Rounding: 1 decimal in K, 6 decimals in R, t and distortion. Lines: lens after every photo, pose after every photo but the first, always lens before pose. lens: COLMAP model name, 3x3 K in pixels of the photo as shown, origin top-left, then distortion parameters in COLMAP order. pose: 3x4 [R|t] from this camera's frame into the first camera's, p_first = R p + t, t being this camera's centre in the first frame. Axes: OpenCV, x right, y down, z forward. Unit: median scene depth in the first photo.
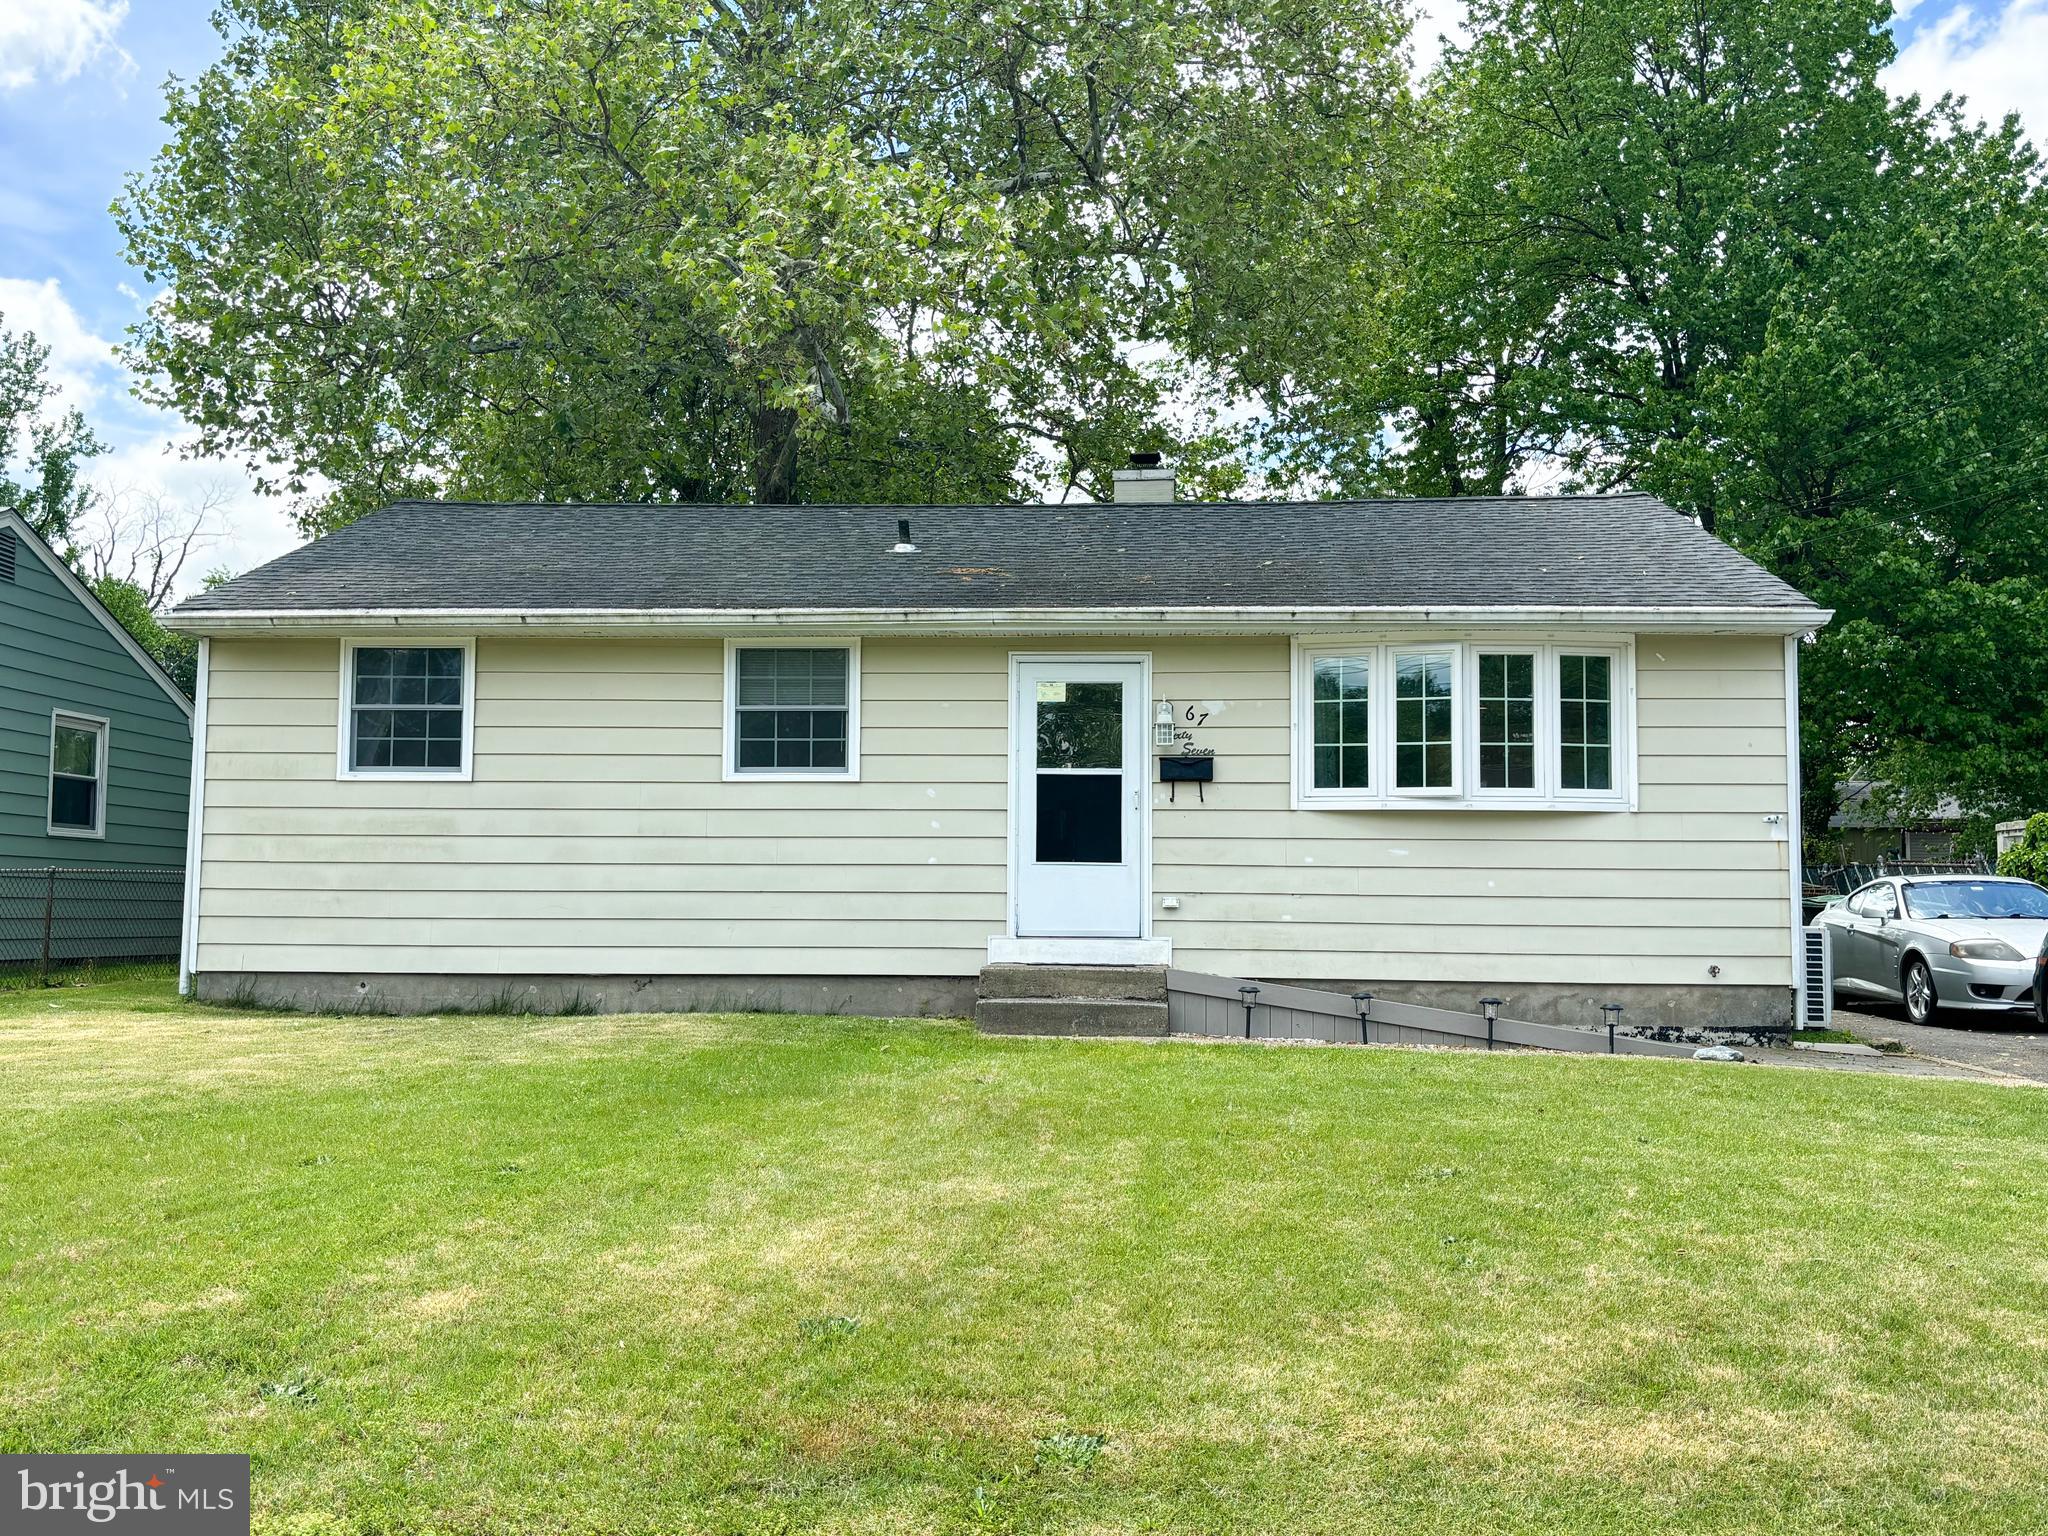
lens RADIAL K [[1853.2, 0, 1043.1], [0, 1853.2, 770.0], [0, 0, 1]] dist [-0.053782, 0.000000]
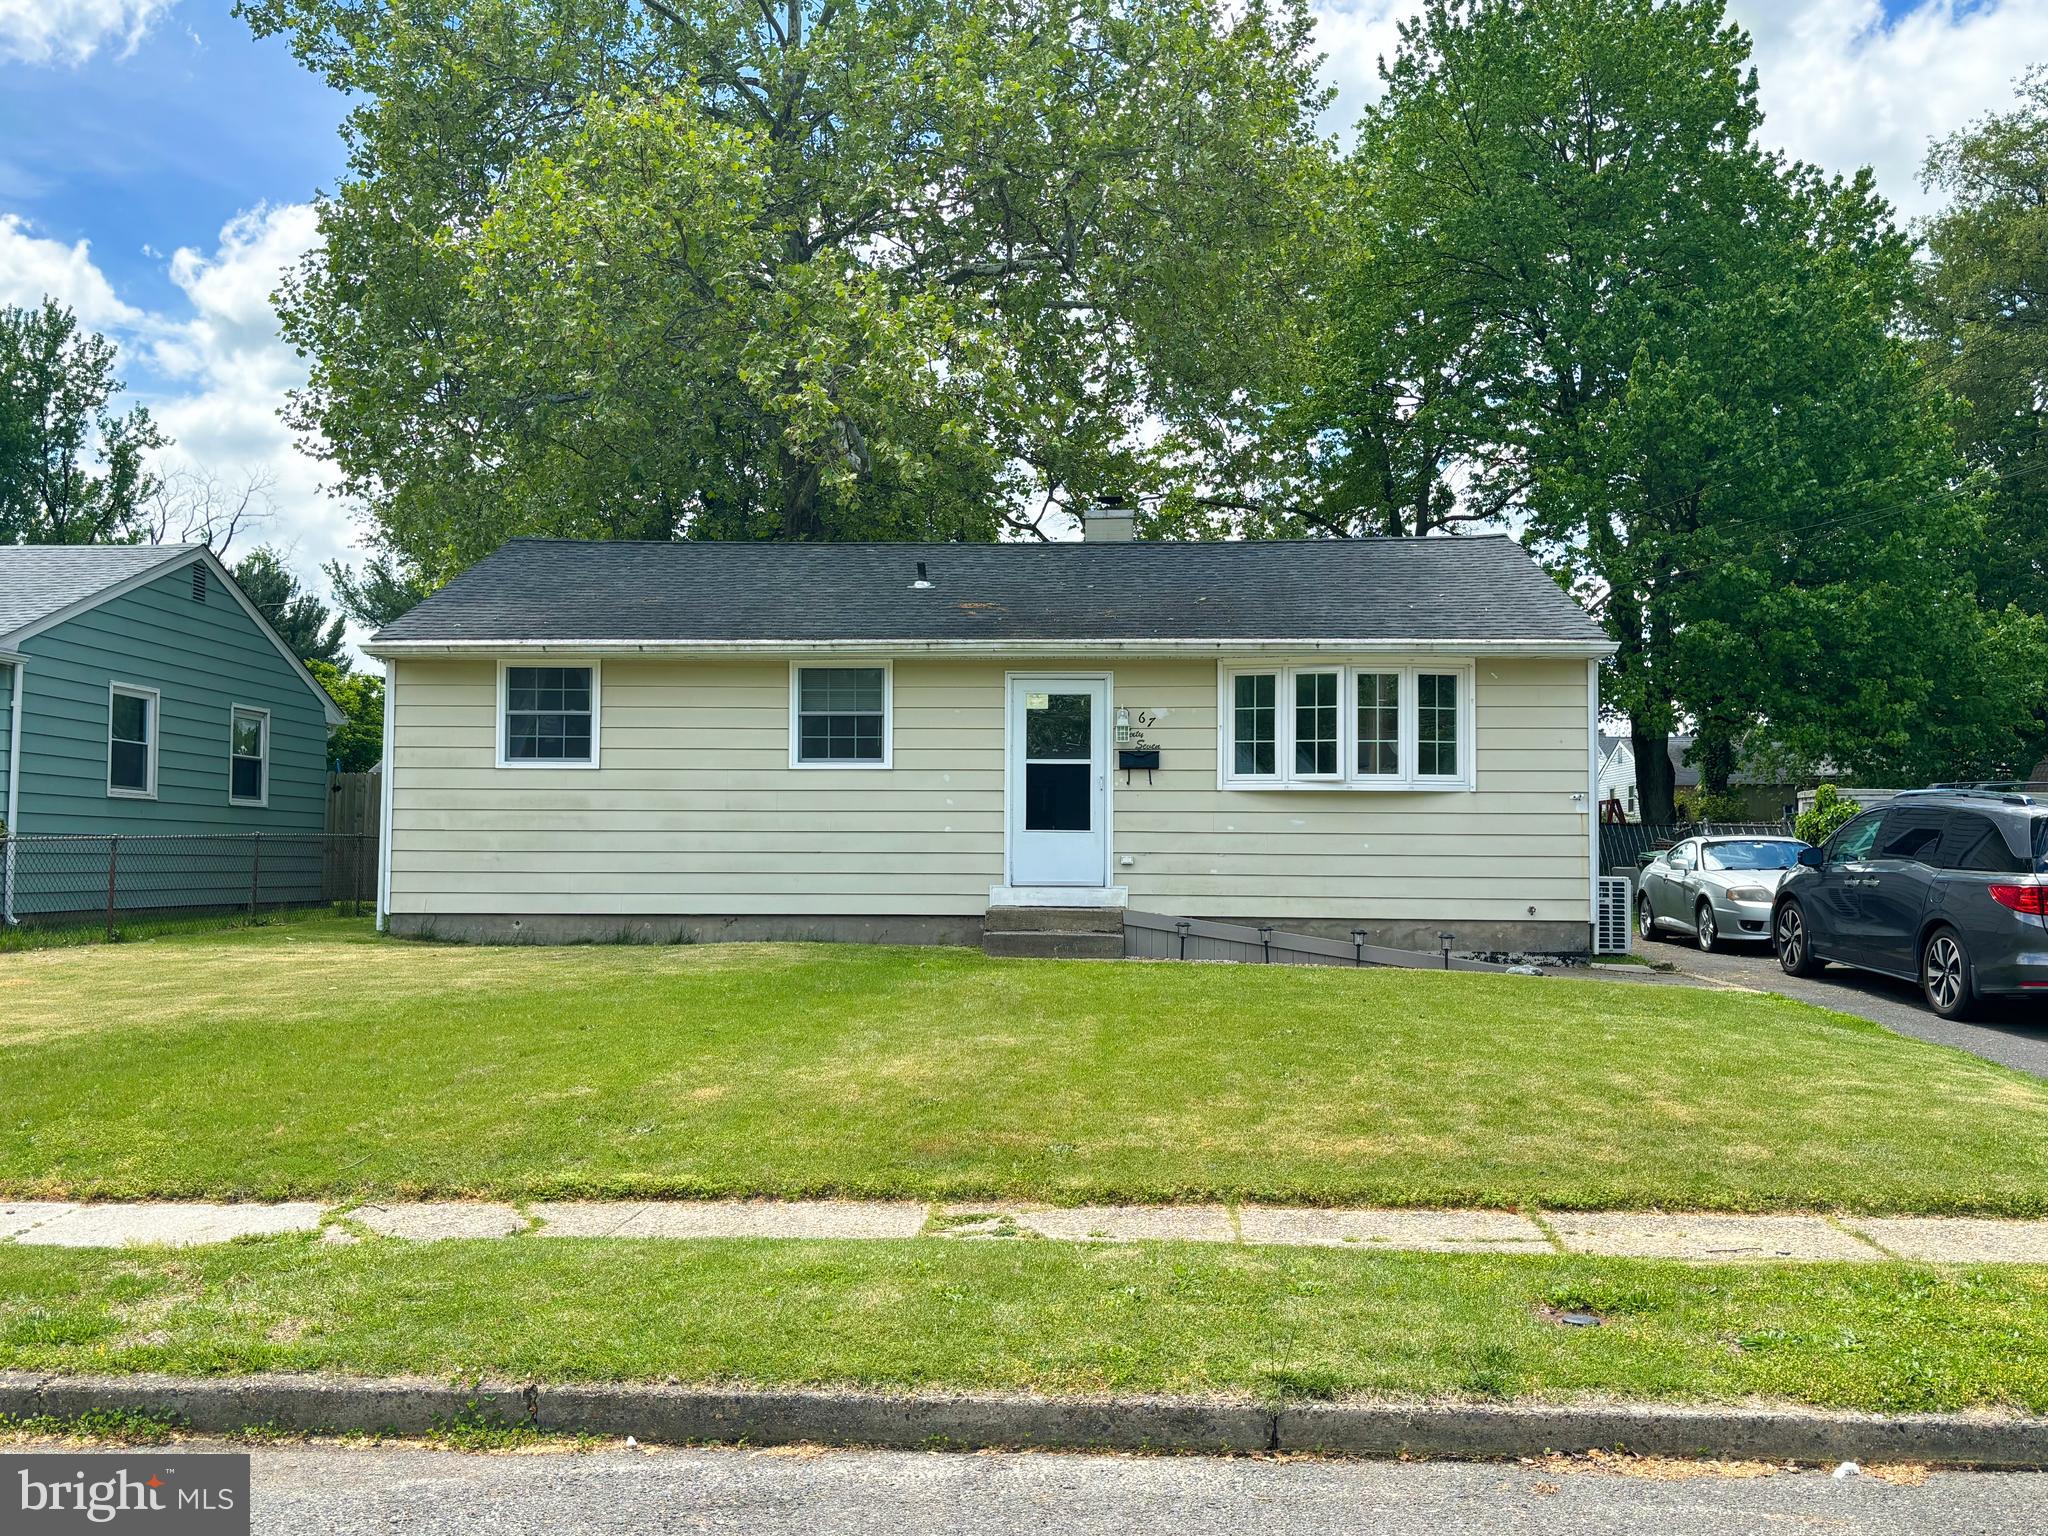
lens RADIAL K [[1792.6, 0, 1007.3], [0, 1792.6, 762.7], [0, 0, 1]] dist [-0.083211, -0.005457]
pose [[0.999977, -0.001926, -0.006491, -0.008531], [0.002074, 0.999736, 0.022872, -0.027075], [0.006446, -0.022885, 0.999717, -0.278660]]
